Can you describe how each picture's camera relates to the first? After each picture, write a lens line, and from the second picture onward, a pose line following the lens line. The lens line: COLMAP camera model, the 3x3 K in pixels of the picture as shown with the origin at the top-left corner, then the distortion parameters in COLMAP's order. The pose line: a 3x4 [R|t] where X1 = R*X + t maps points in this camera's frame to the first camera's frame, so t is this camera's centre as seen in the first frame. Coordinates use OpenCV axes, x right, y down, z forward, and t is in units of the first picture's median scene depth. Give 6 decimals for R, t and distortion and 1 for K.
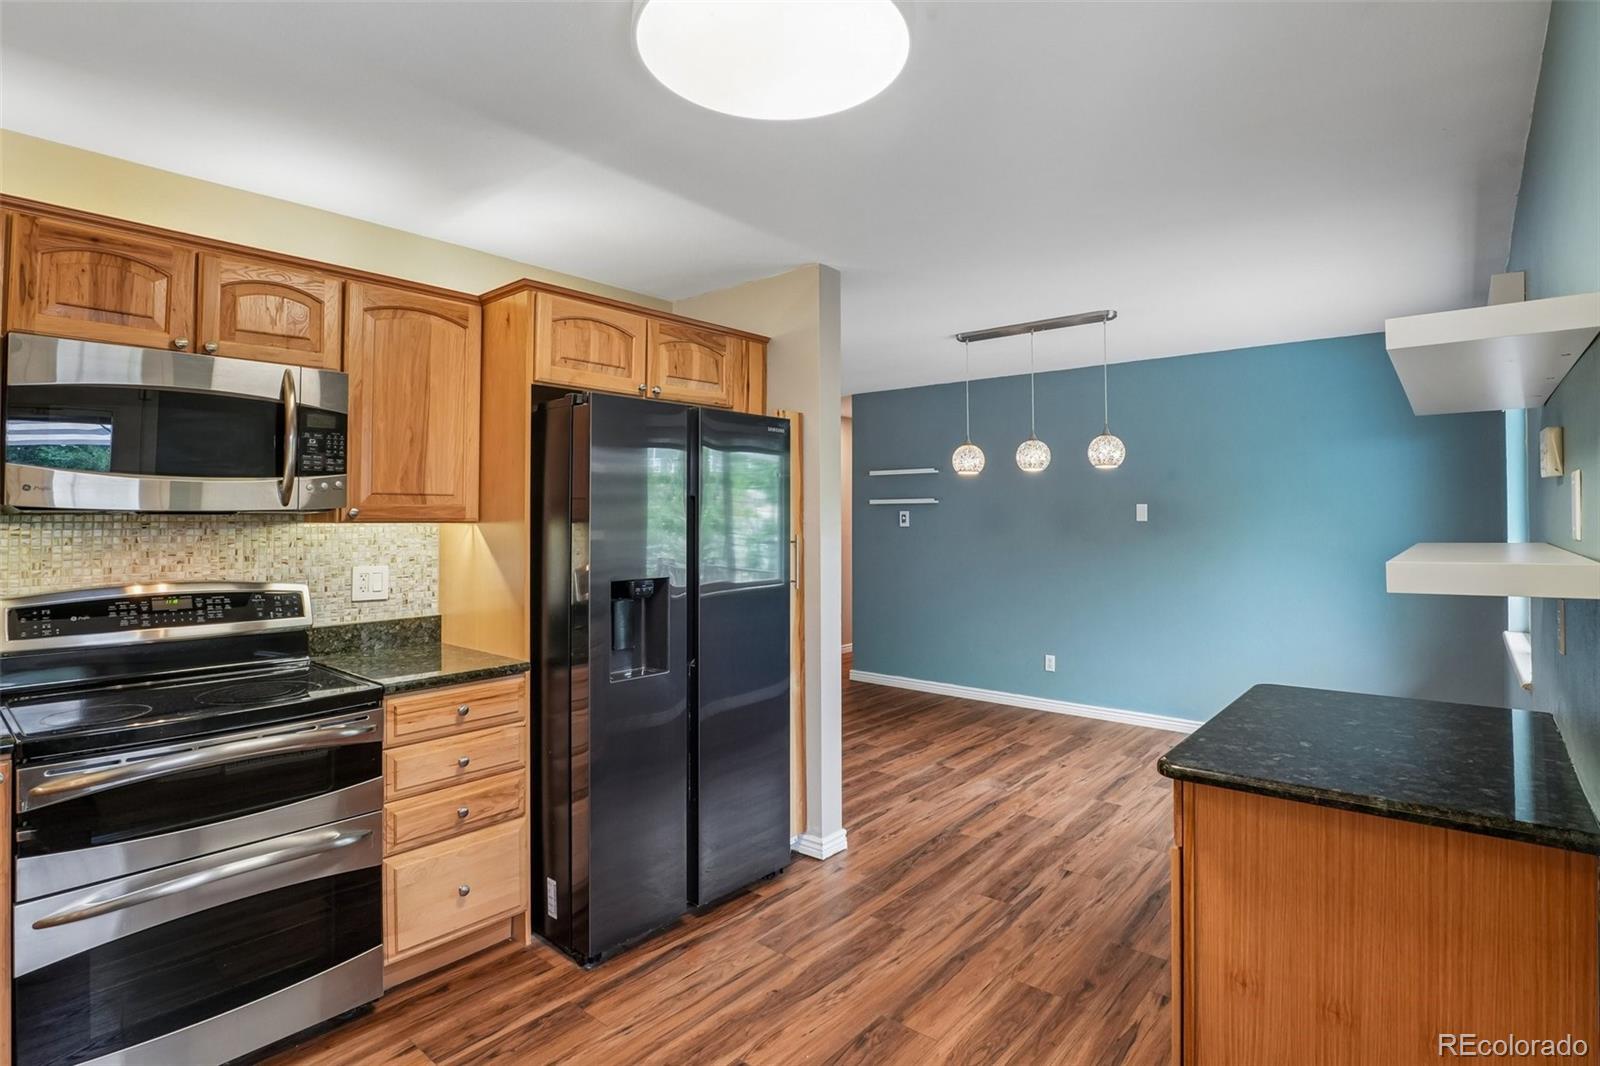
lens RADIAL K [[810.2, 0, 803.1], [0, 810.2, 498.0], [0, 0, 1]] dist [-0.043443, 0.013128]
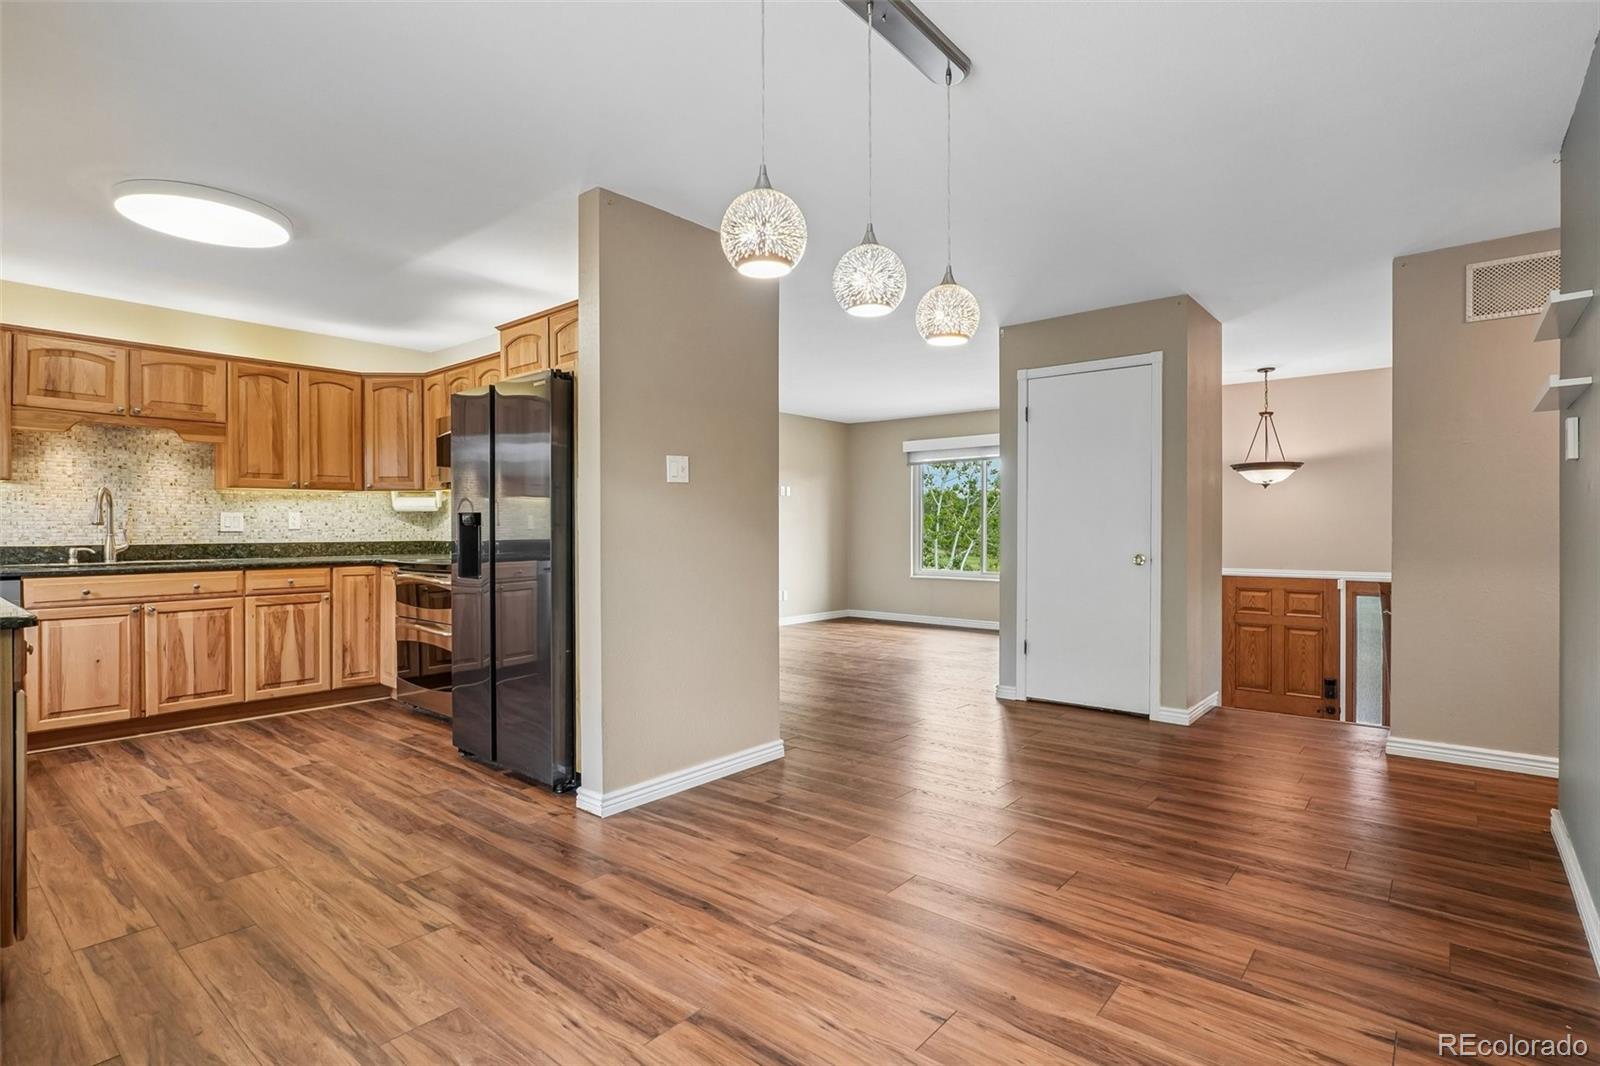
lens RADIAL K [[786.0, 0, 800.4], [0, 786.0, 535.6], [0, 0, 1]] dist [-0.021334, 0.008784]
pose [[-0.001161, 0.010646, -0.999943, 1.223933], [0.026918, 0.999581, 0.010610, 0.142762], [0.999637, -0.026904, -0.001447, 1.601446]]
